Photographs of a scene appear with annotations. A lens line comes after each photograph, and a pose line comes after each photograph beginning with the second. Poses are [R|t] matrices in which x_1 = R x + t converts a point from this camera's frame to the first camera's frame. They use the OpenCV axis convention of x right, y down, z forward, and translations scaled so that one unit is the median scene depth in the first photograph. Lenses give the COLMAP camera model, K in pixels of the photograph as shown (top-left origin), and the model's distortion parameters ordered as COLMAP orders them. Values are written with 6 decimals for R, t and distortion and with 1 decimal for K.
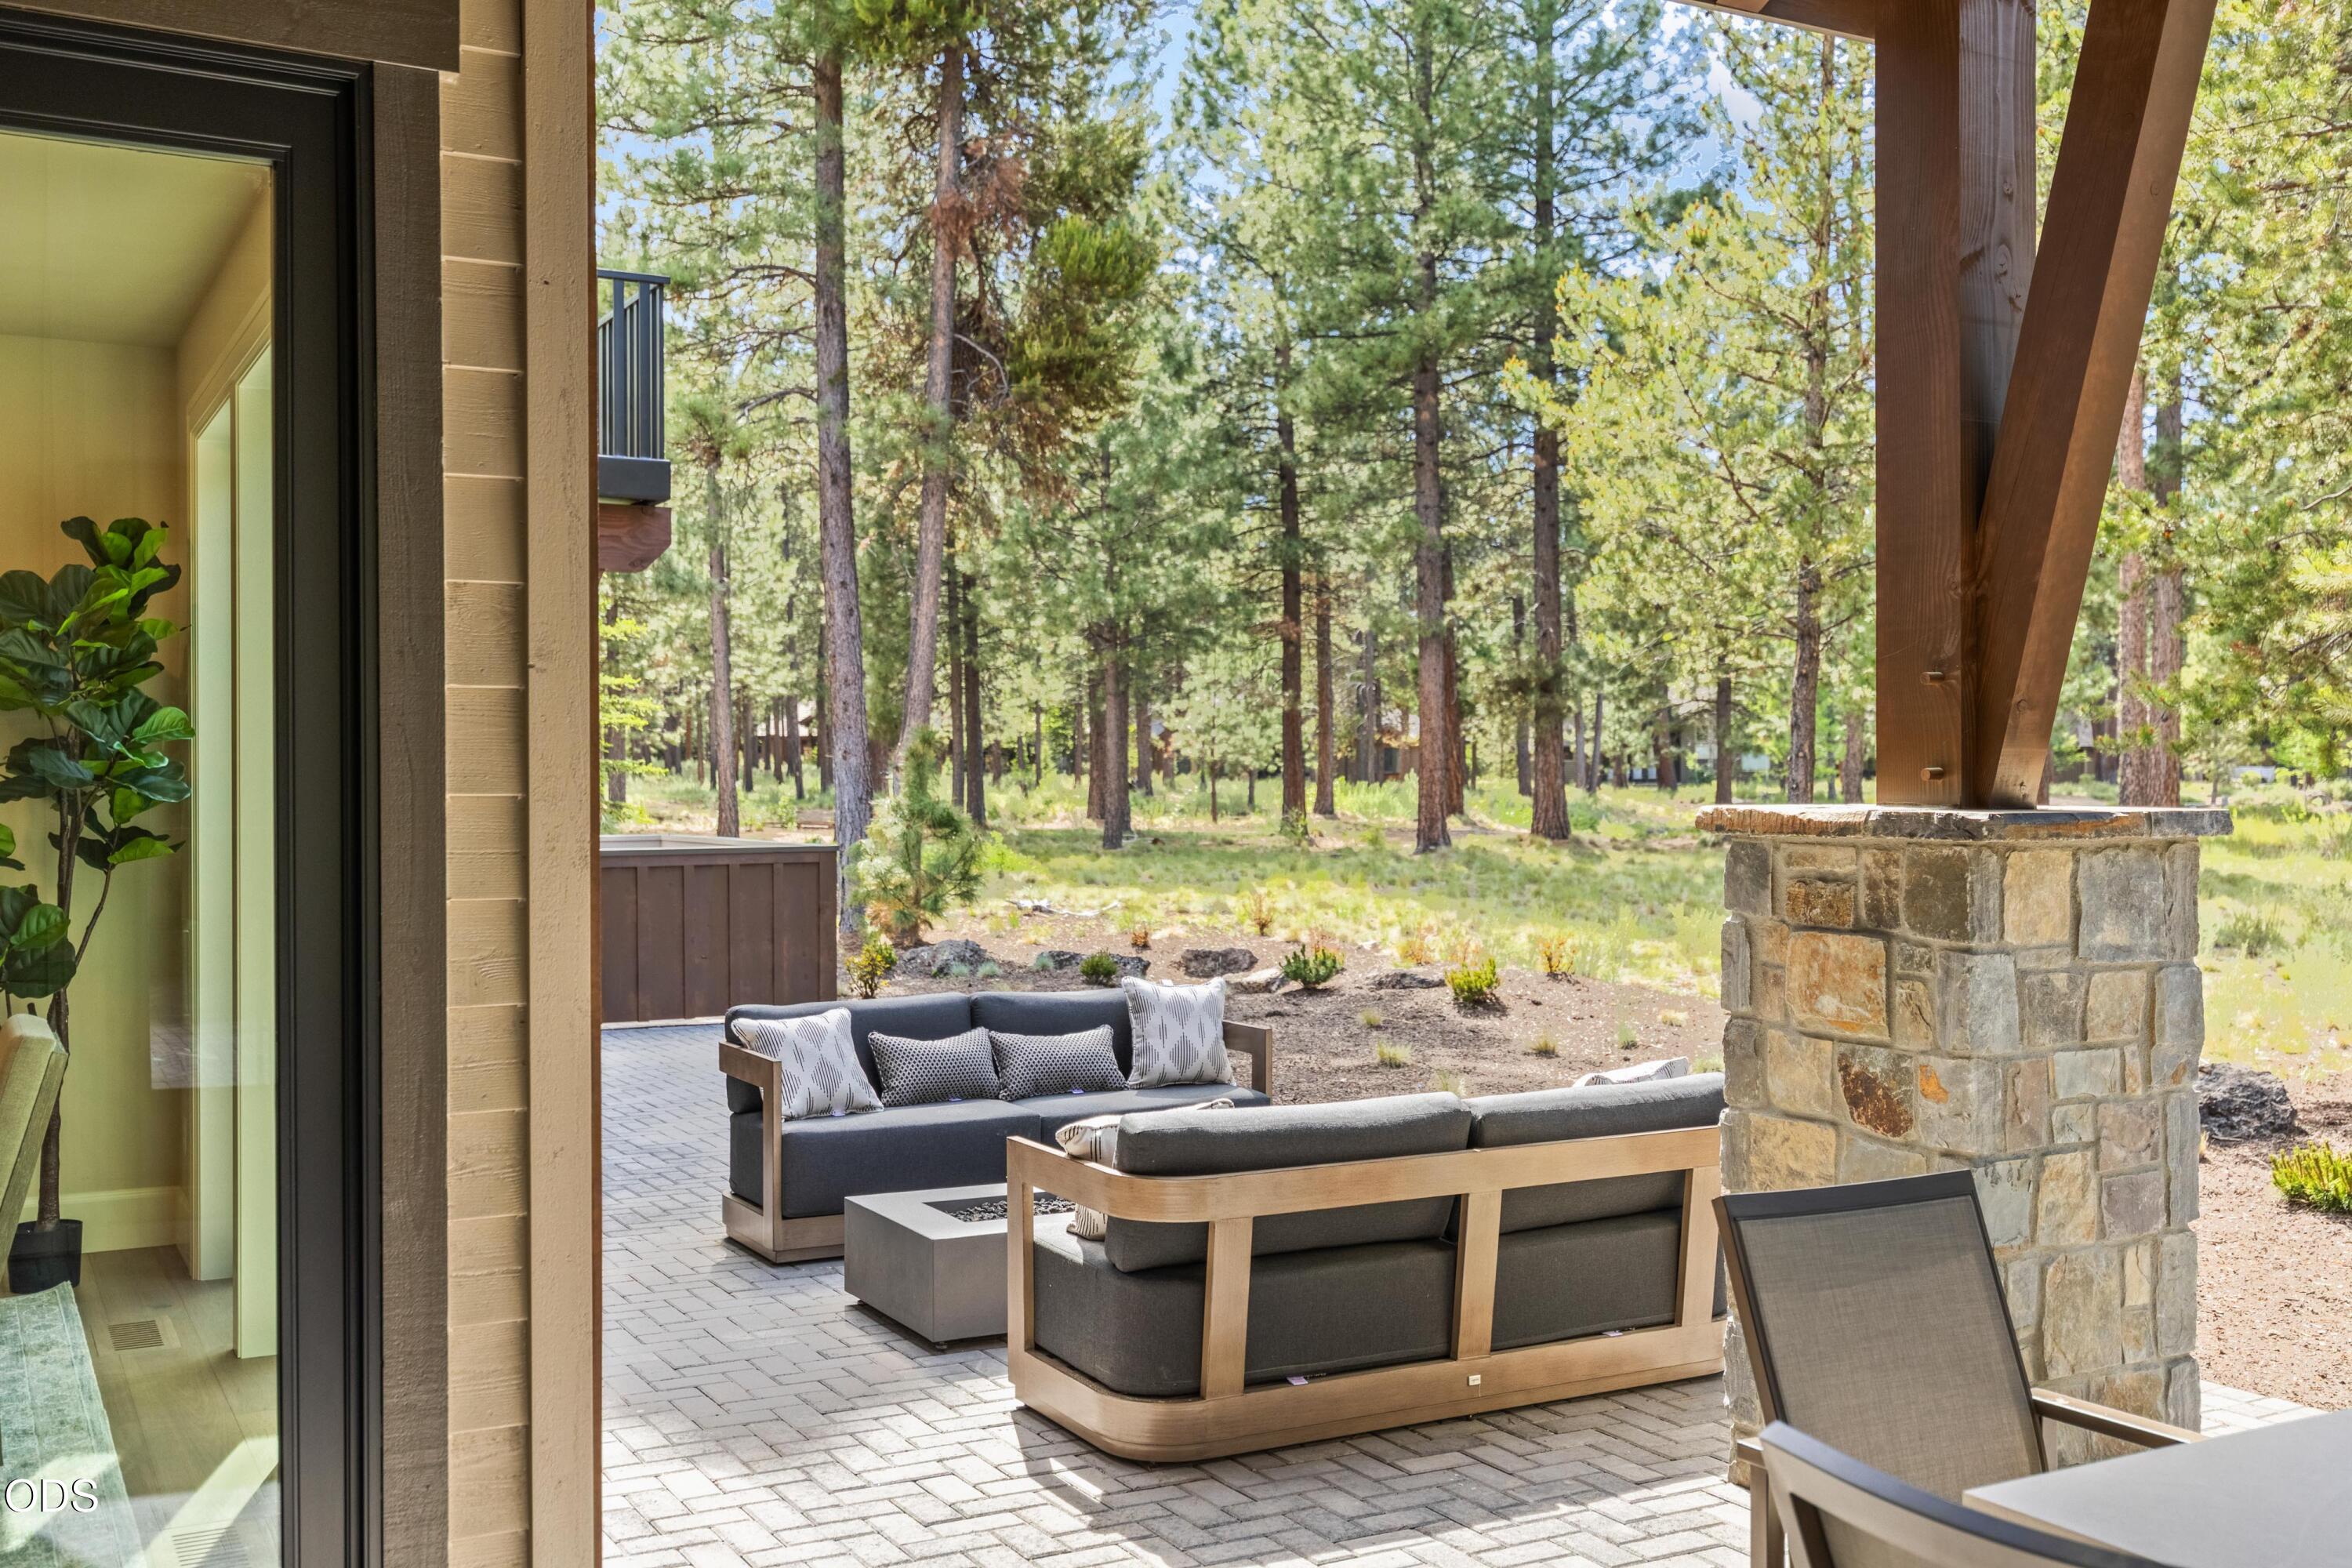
lens RADIAL K [[2213.6, 0, 1176.0], [0, 2213.6, 784.0], [0, 0, 1]] dist [0.003628, 0.005292]
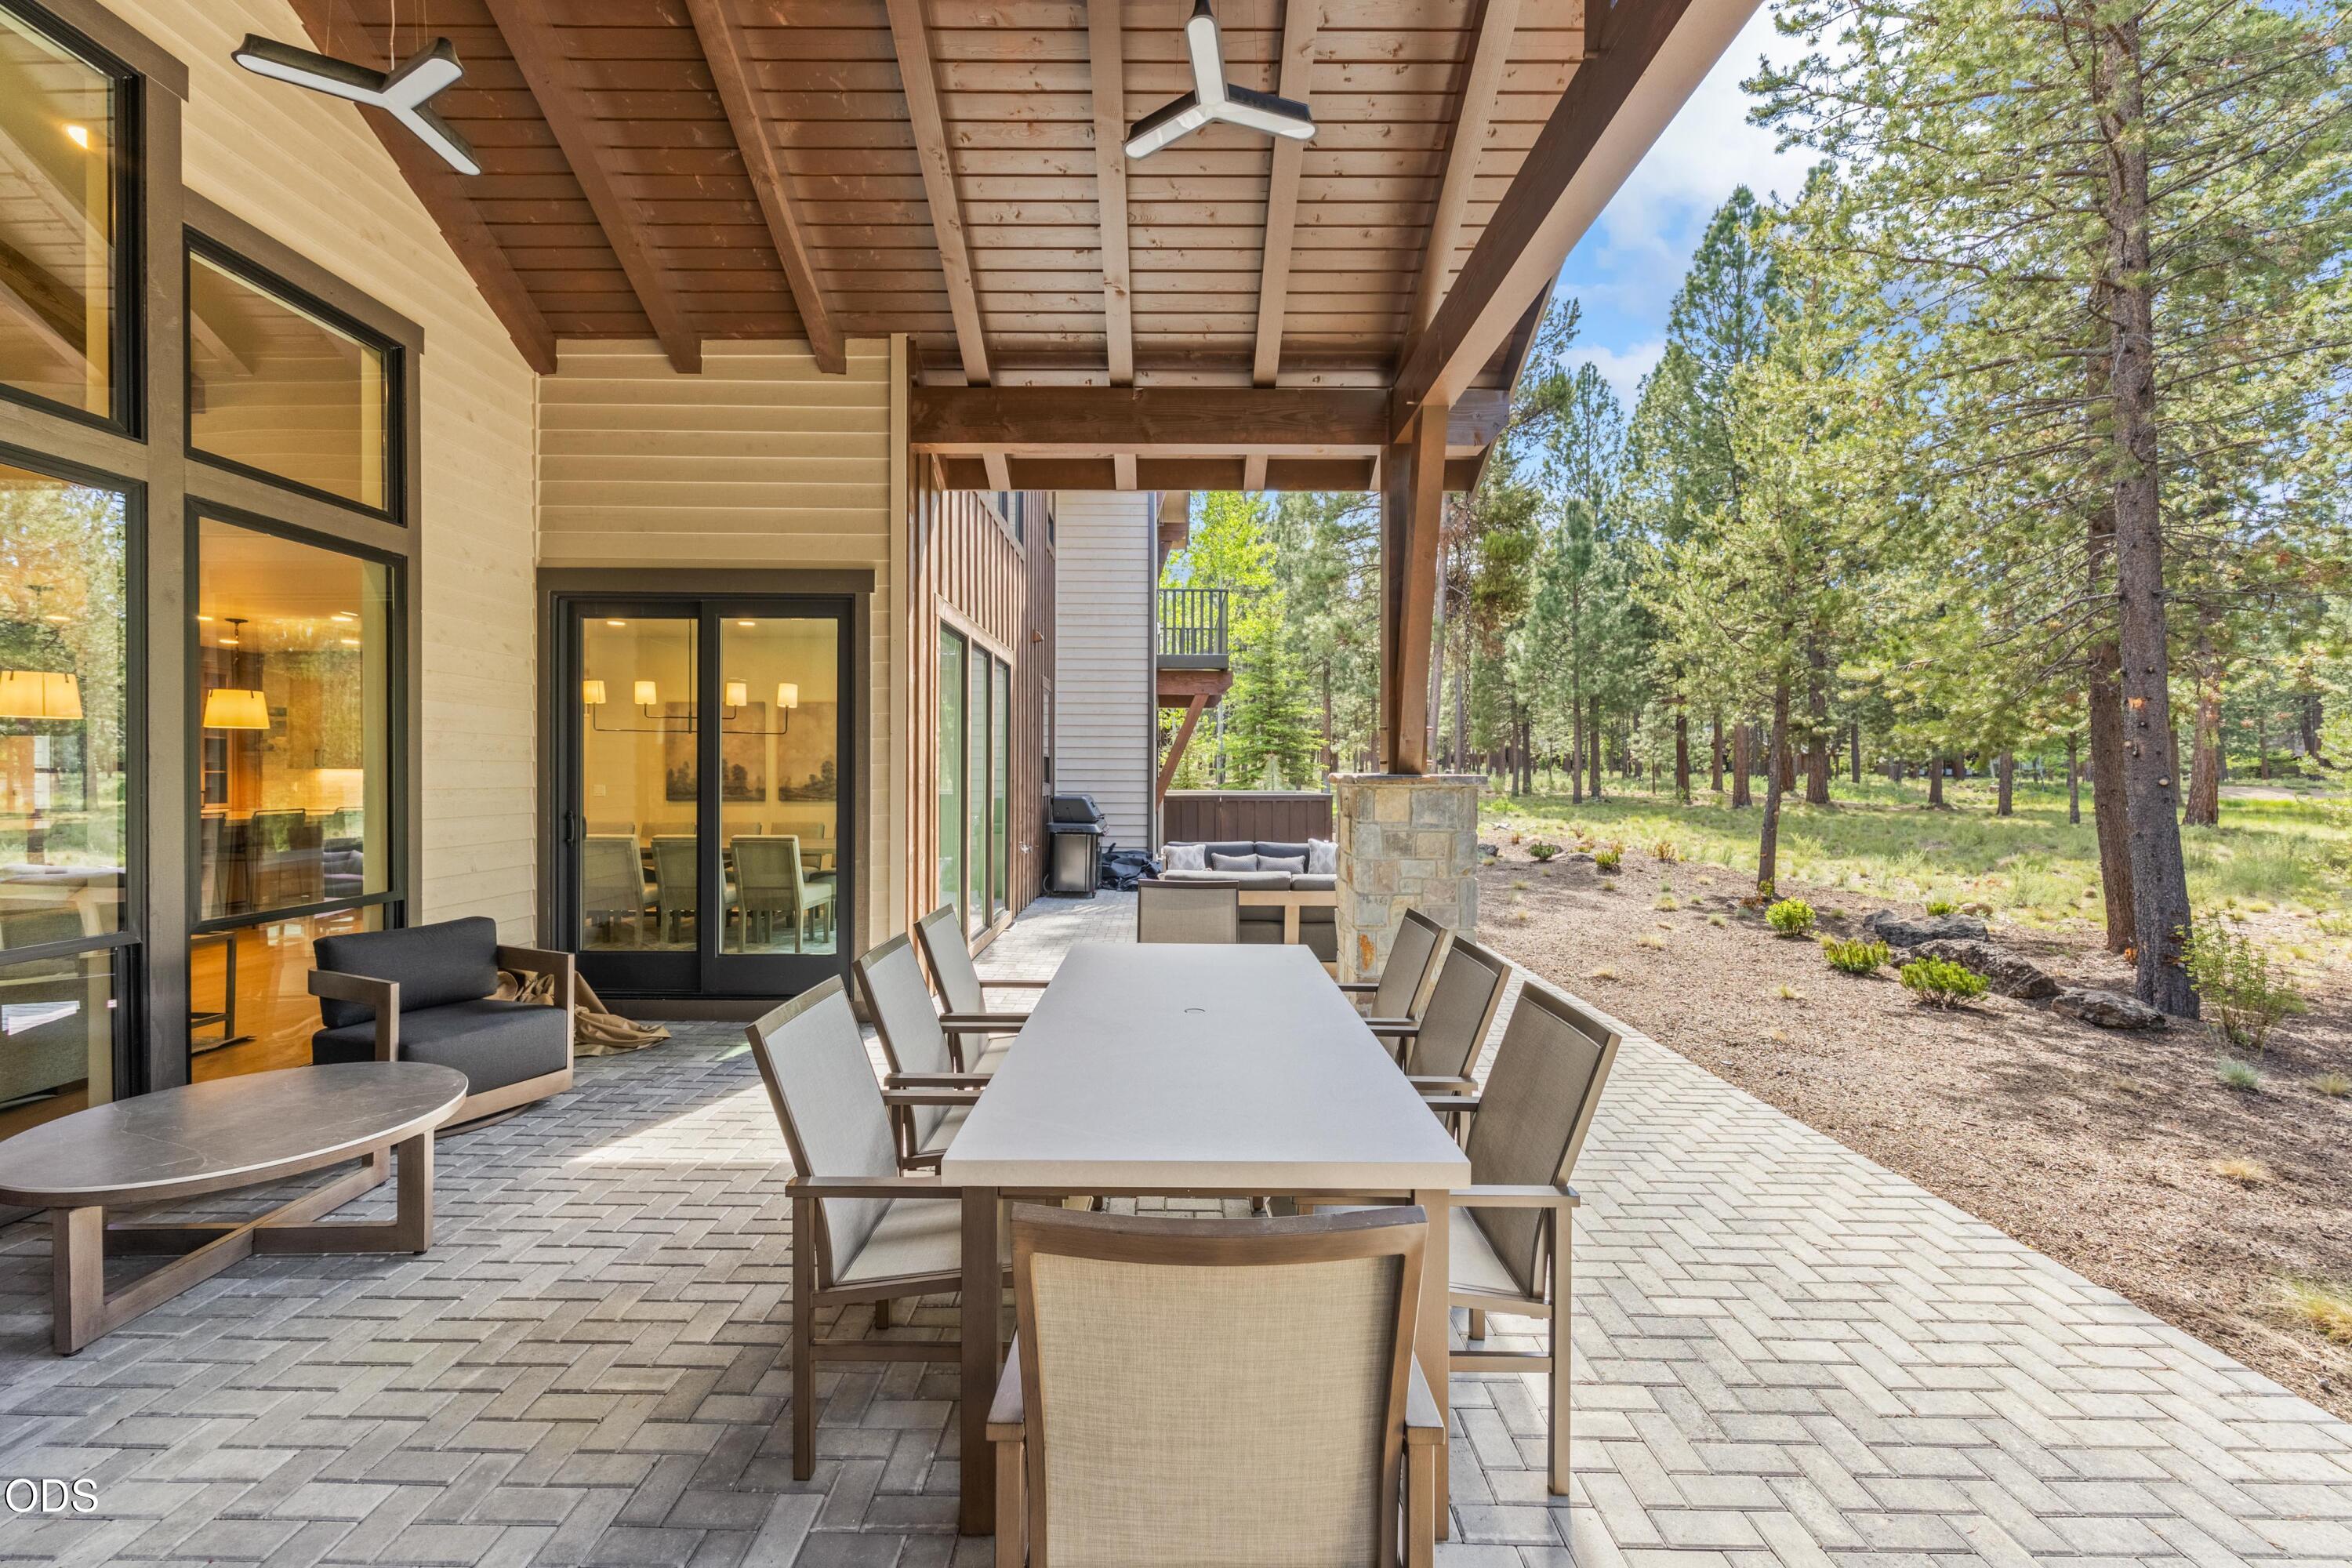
lens RADIAL K [[945.7, 0, 1176.0], [0, 945.7, 784.0], [0, 0, 1]] dist [-0.000643, -0.000019]
pose [[0.869392, 0.011356, -0.493993, 0.155686], [-0.006476, 0.999912, 0.011587, 0.002401], [0.494081, -0.006875, 0.869388, -0.040801]]
